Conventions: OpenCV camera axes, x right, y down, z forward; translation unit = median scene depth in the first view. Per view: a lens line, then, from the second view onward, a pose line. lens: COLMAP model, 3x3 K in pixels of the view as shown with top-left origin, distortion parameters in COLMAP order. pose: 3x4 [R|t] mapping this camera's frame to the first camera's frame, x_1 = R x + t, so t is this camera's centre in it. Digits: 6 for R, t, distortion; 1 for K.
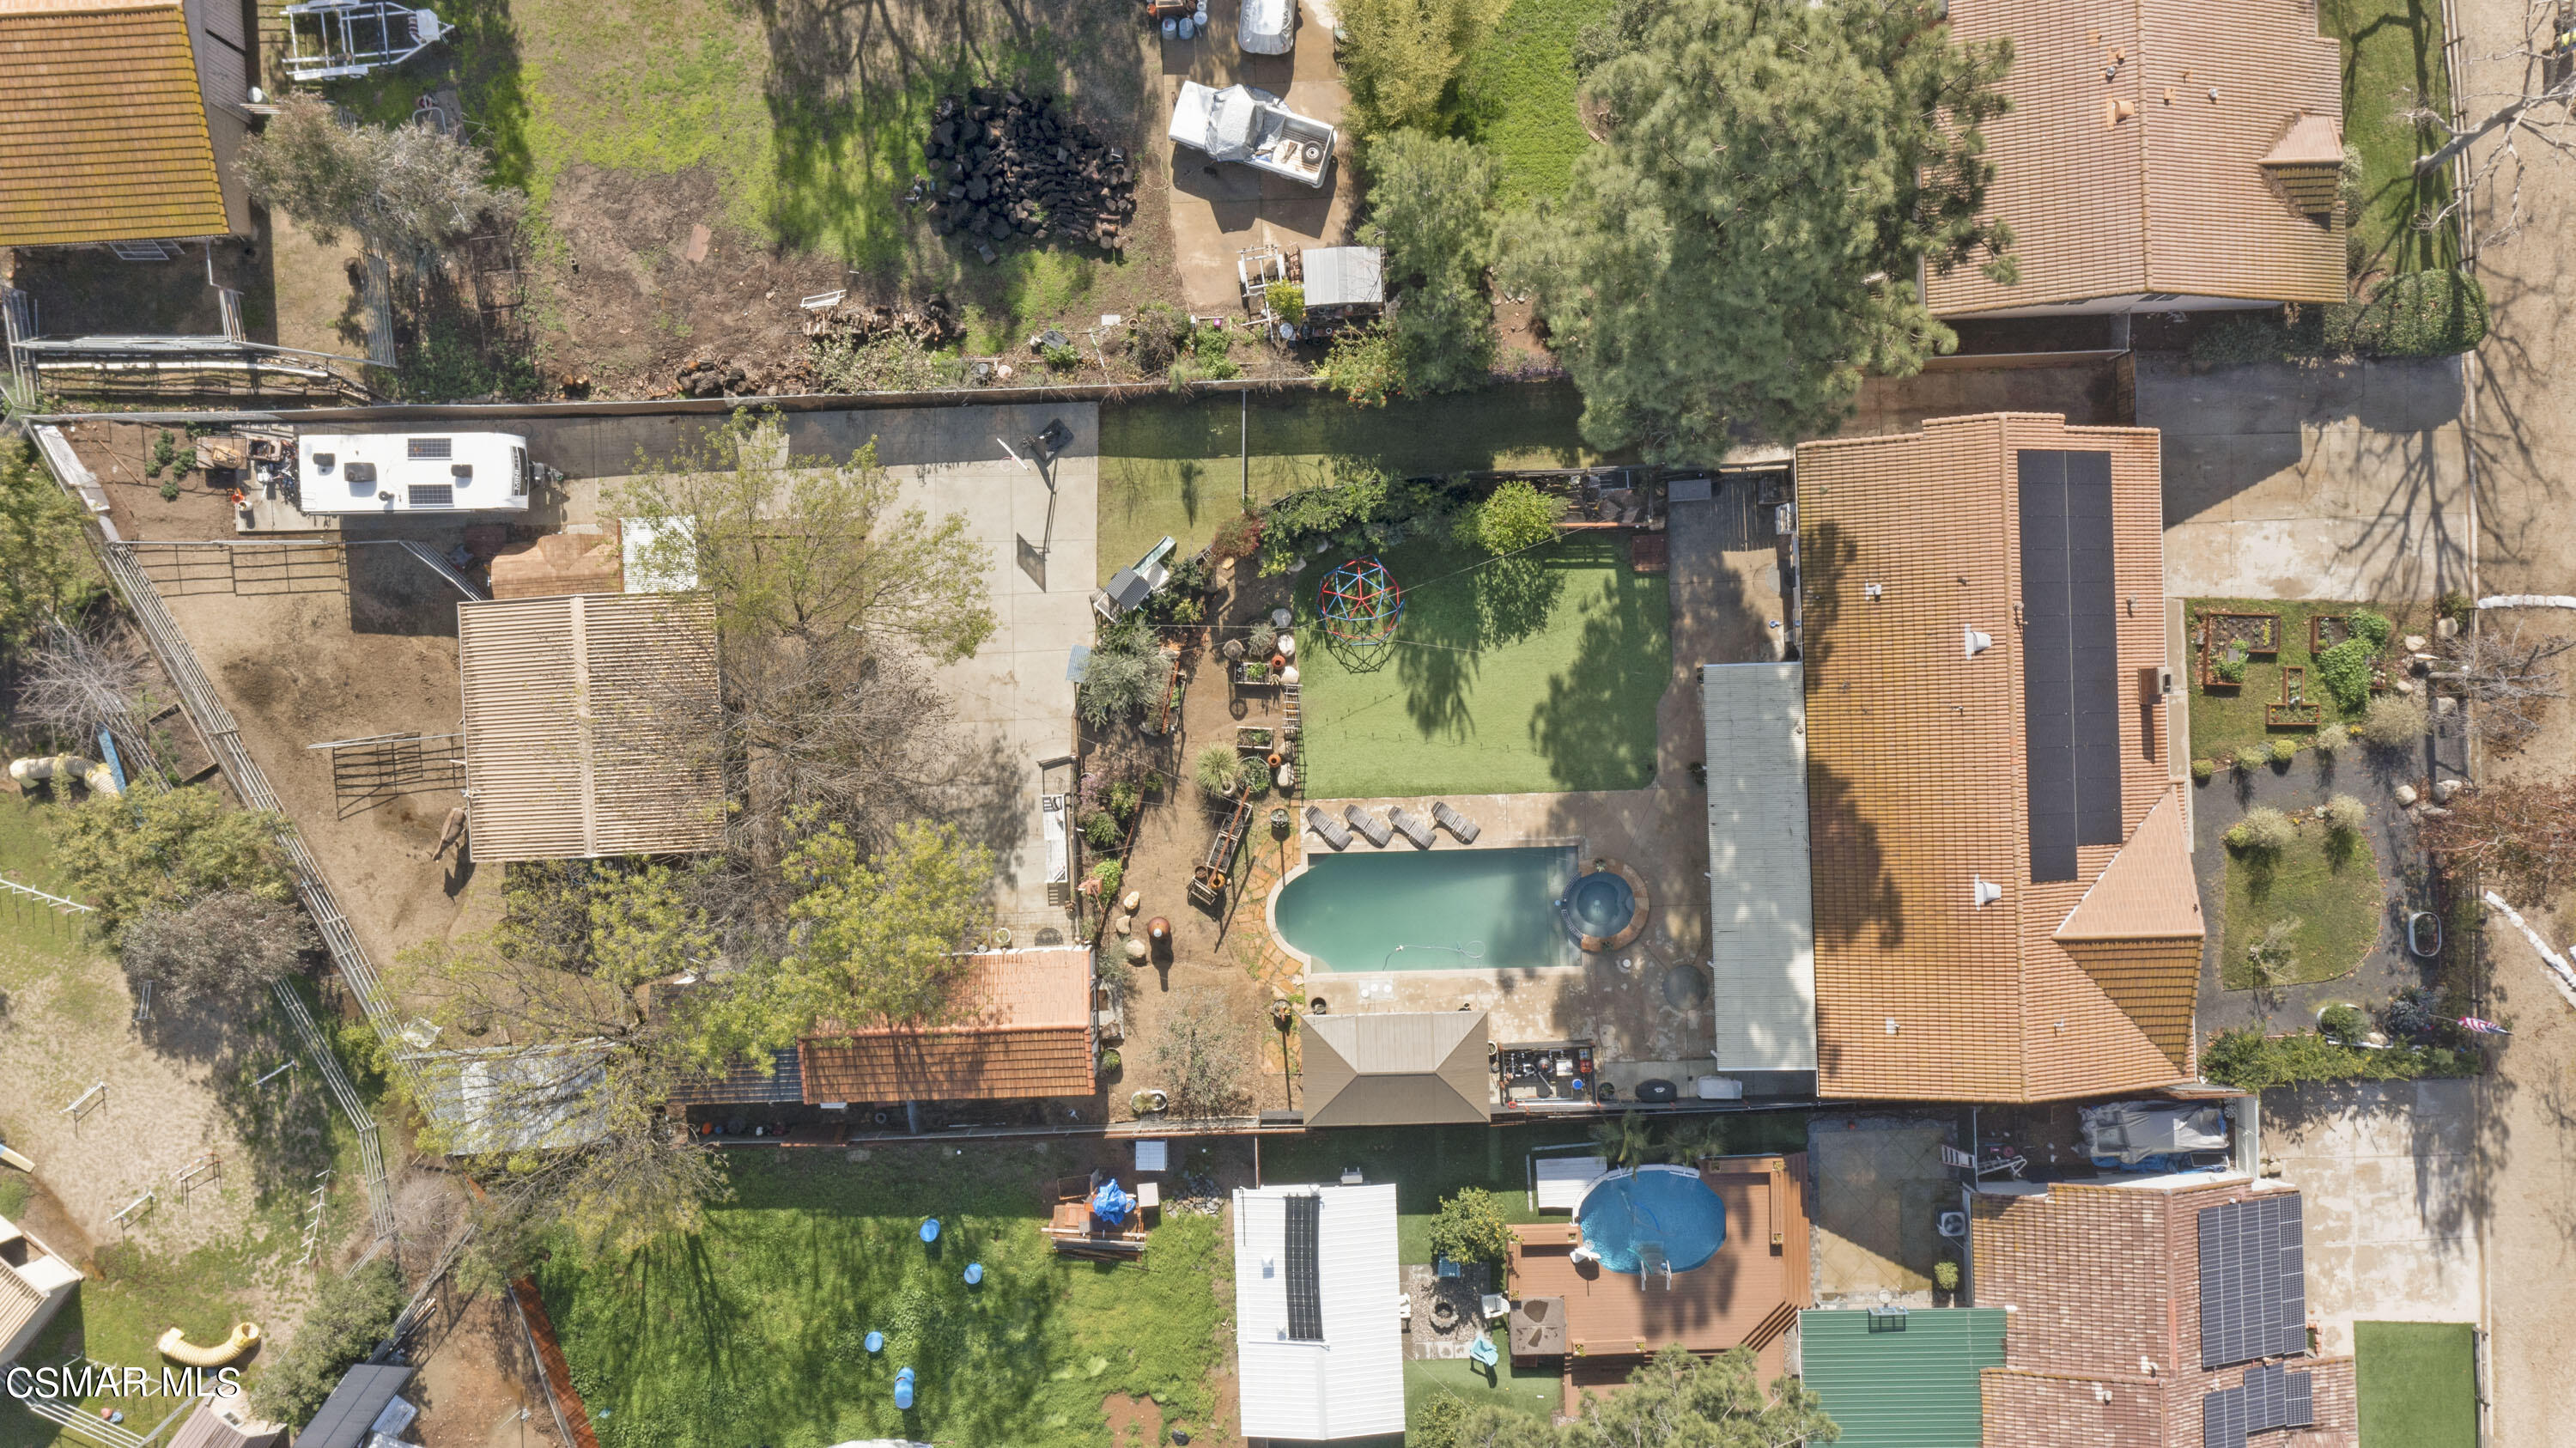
lens RADIAL K [[2033.5, 0, 1272.8], [0, 2033.5, 714.8], [0, 0, 1]] dist [-0.011484, 0.008158]
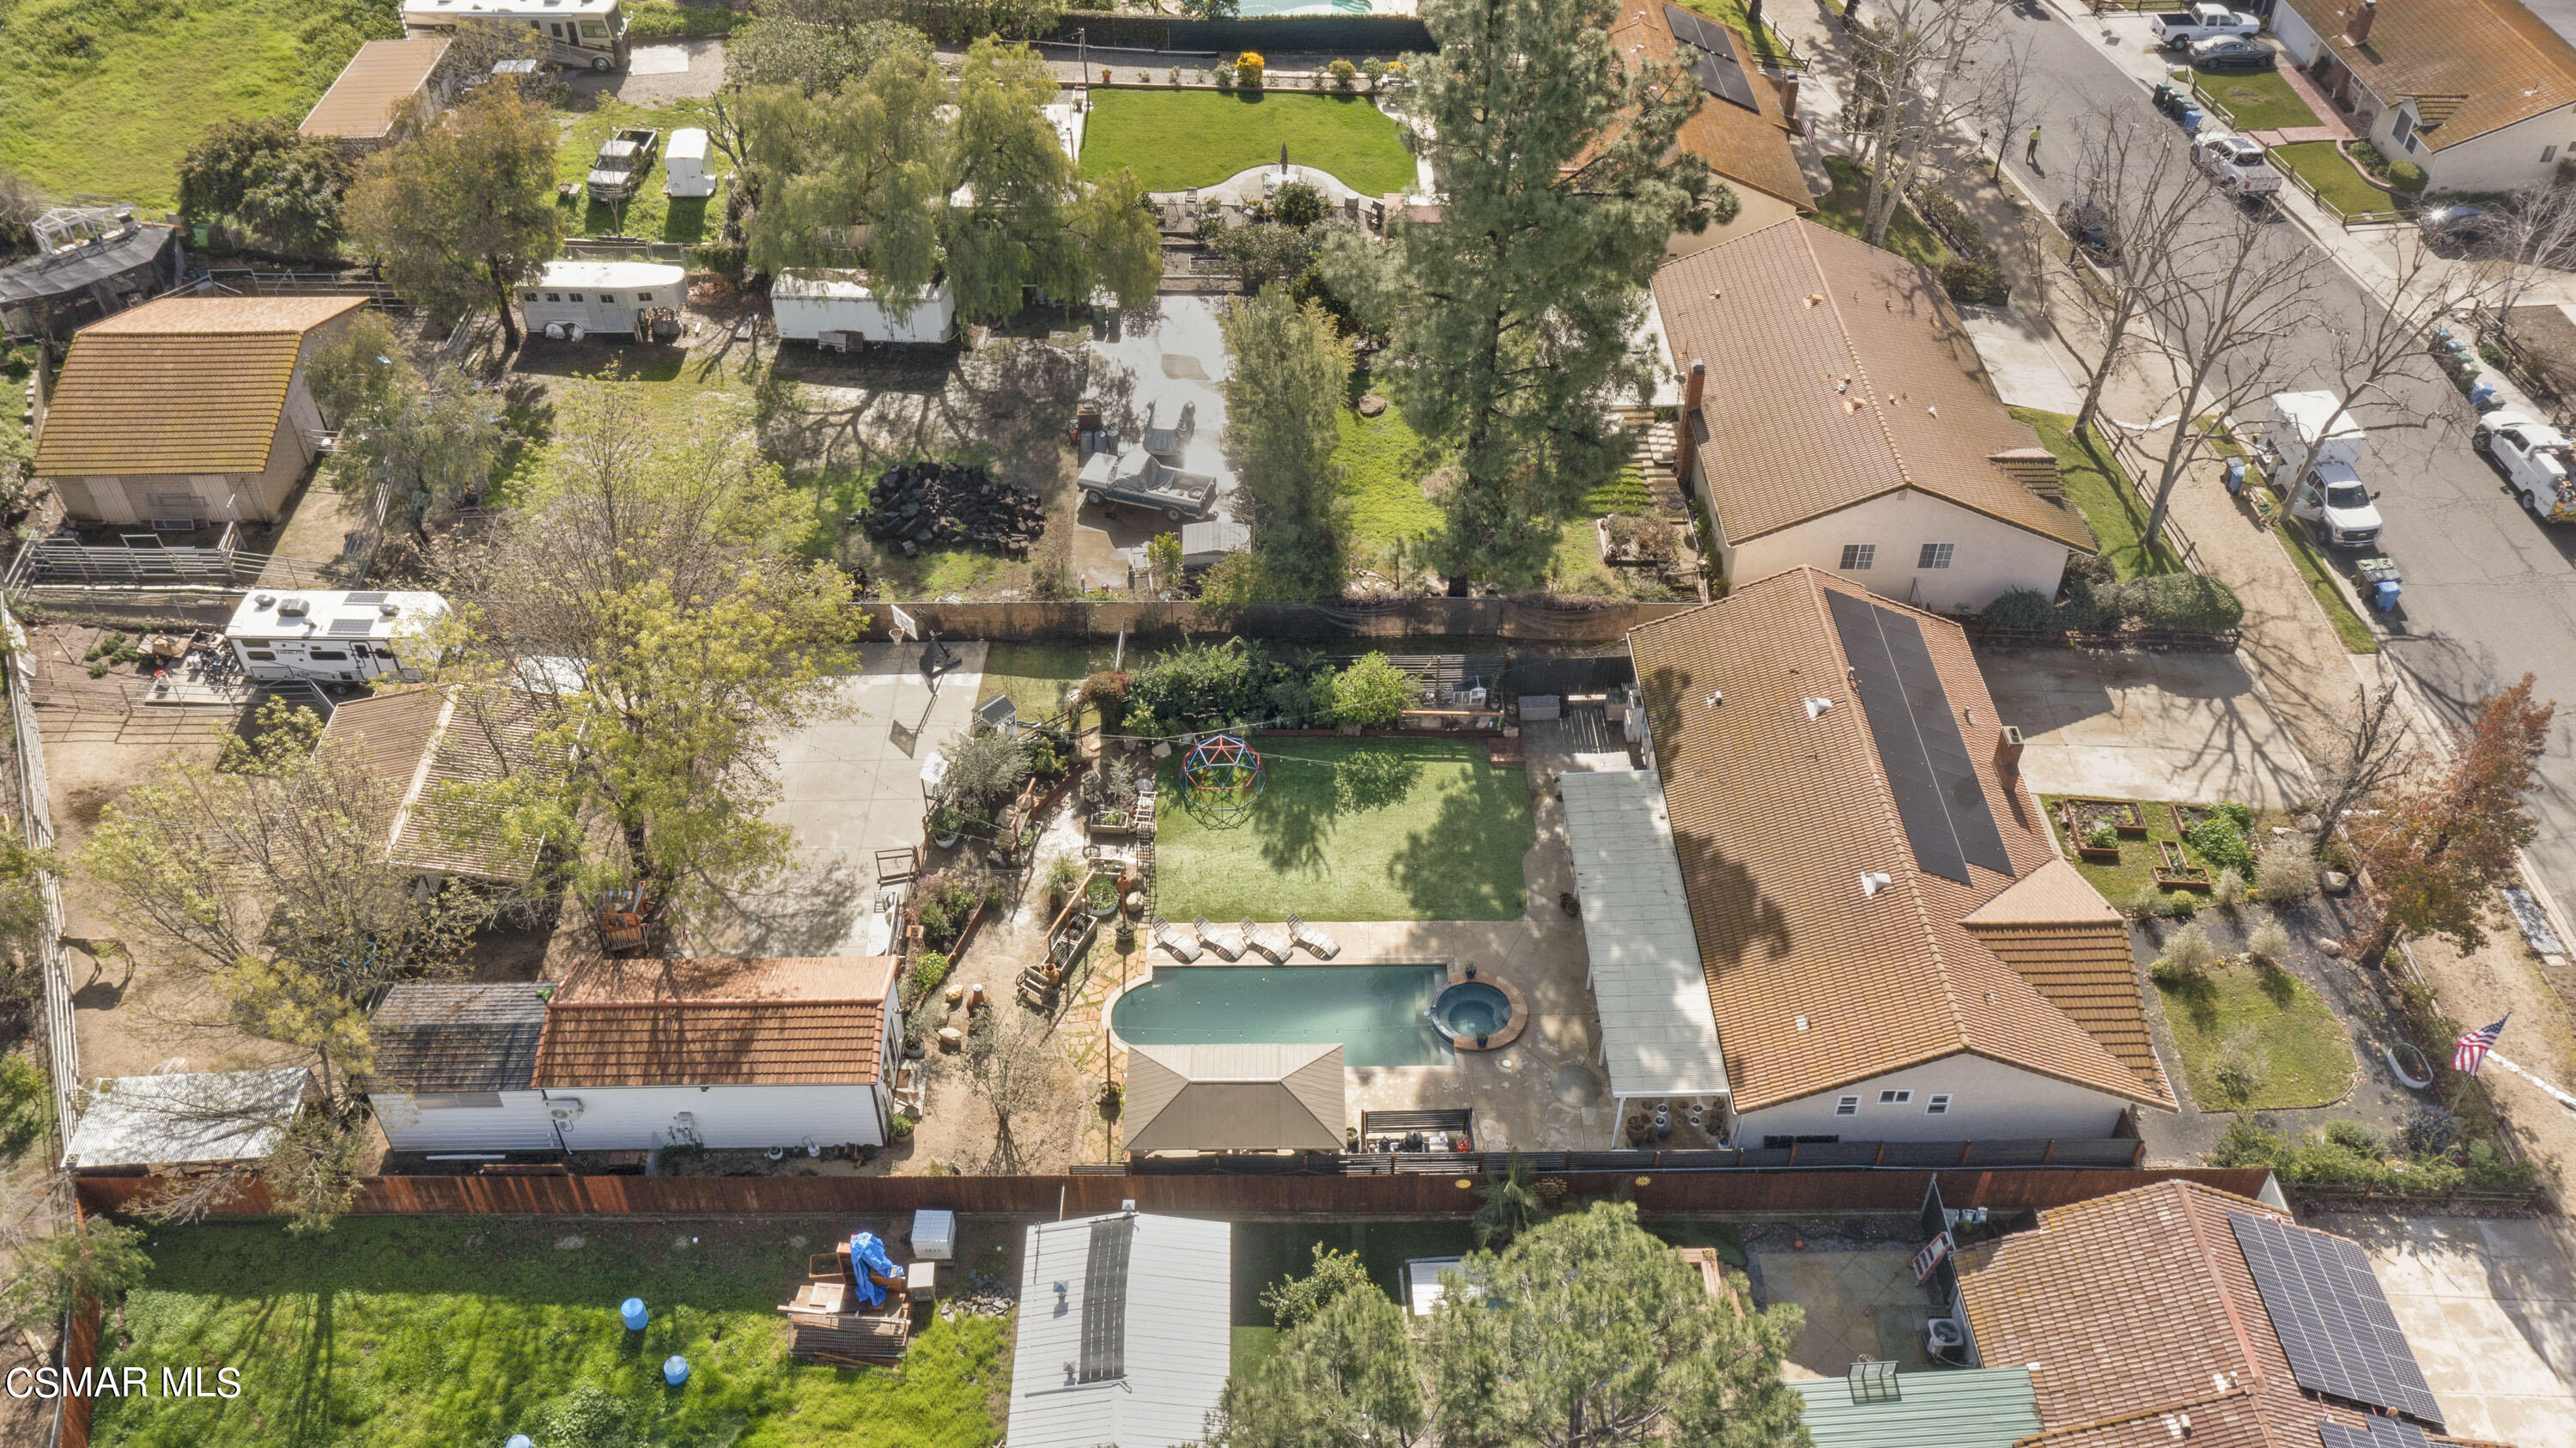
lens RADIAL K [[2033.5, 0, 1276.2], [0, 2033.5, 709.7], [0, 0, 1]] dist [-0.011484, 0.008158]
pose [[0.999505, 0.030986, -0.005430, 0.074883], [-0.024360, 0.653137, -0.756848, 0.689061], [-0.019905, 0.756606, 0.653568, 0.314729]]
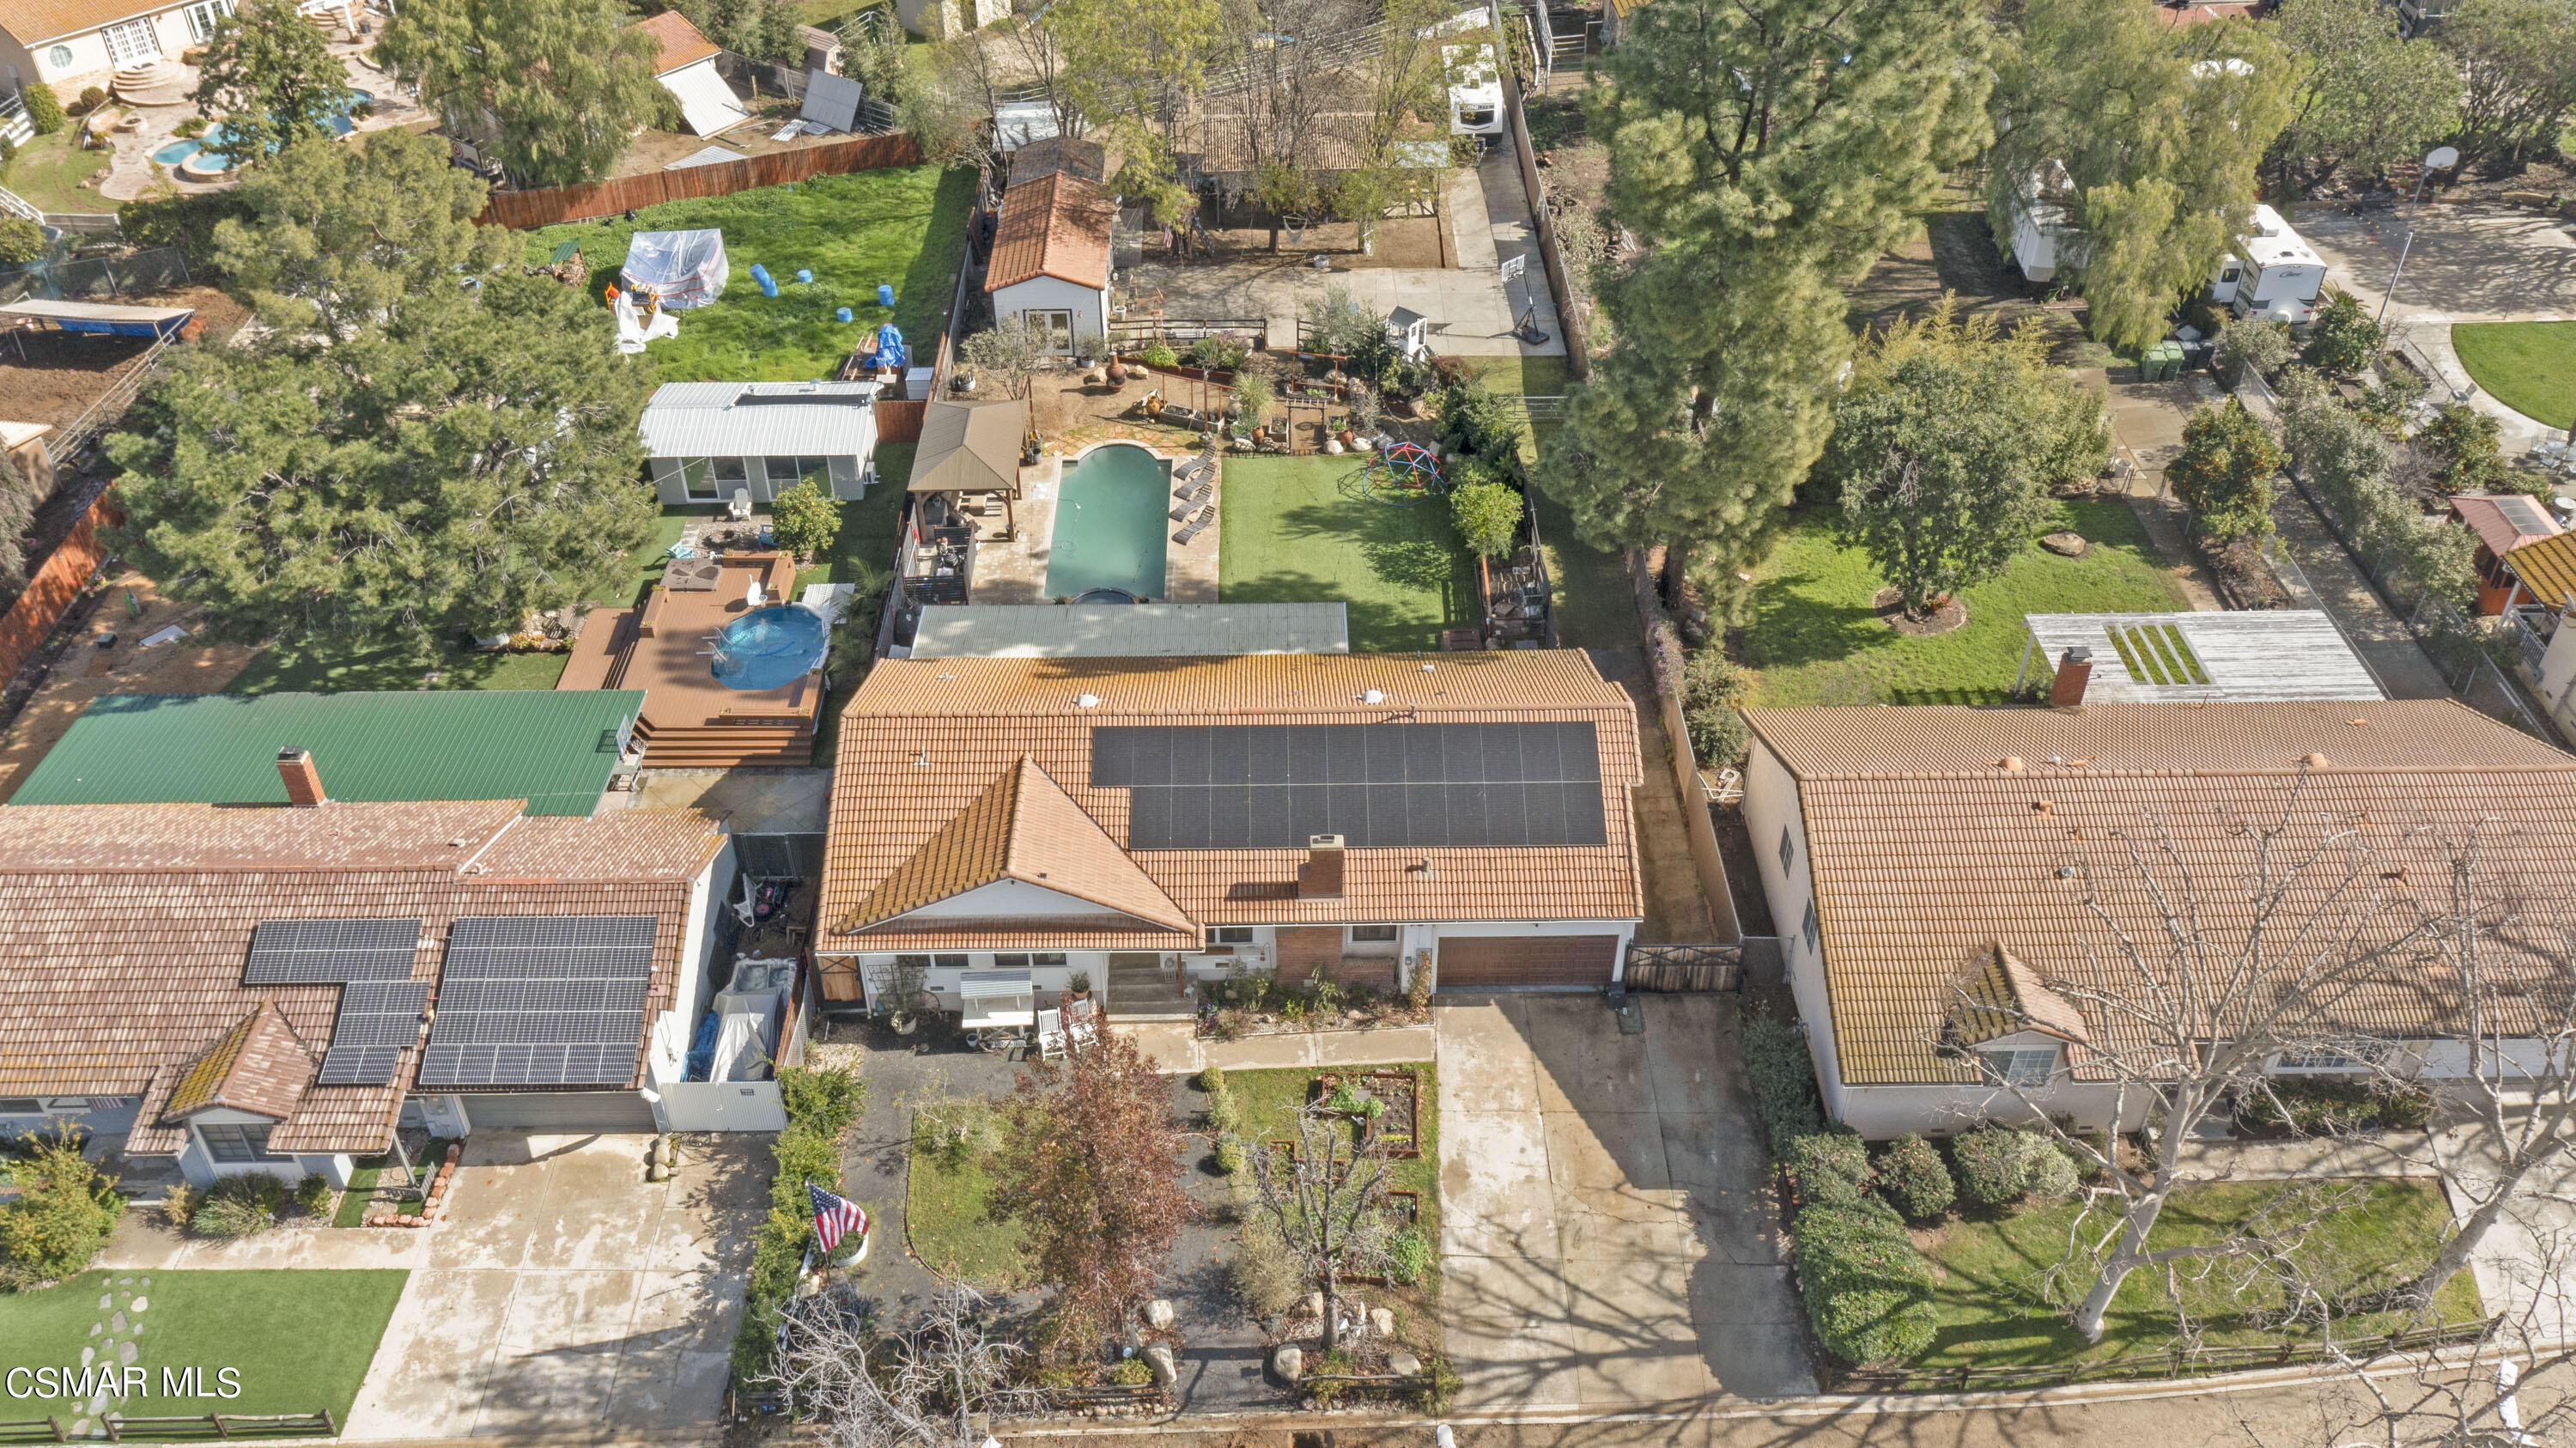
lens RADIAL K [[2033.5, 0, 1305.6], [0, 2033.5, 724.3], [0, 0, 1]] dist [-0.011484, 0.008158]
pose [[-0.009852, 0.636296, -0.771382, 0.958514], [-0.999945, -0.003562, 0.009834, -0.014917], [0.003510, 0.771436, 0.636297, 0.415206]]
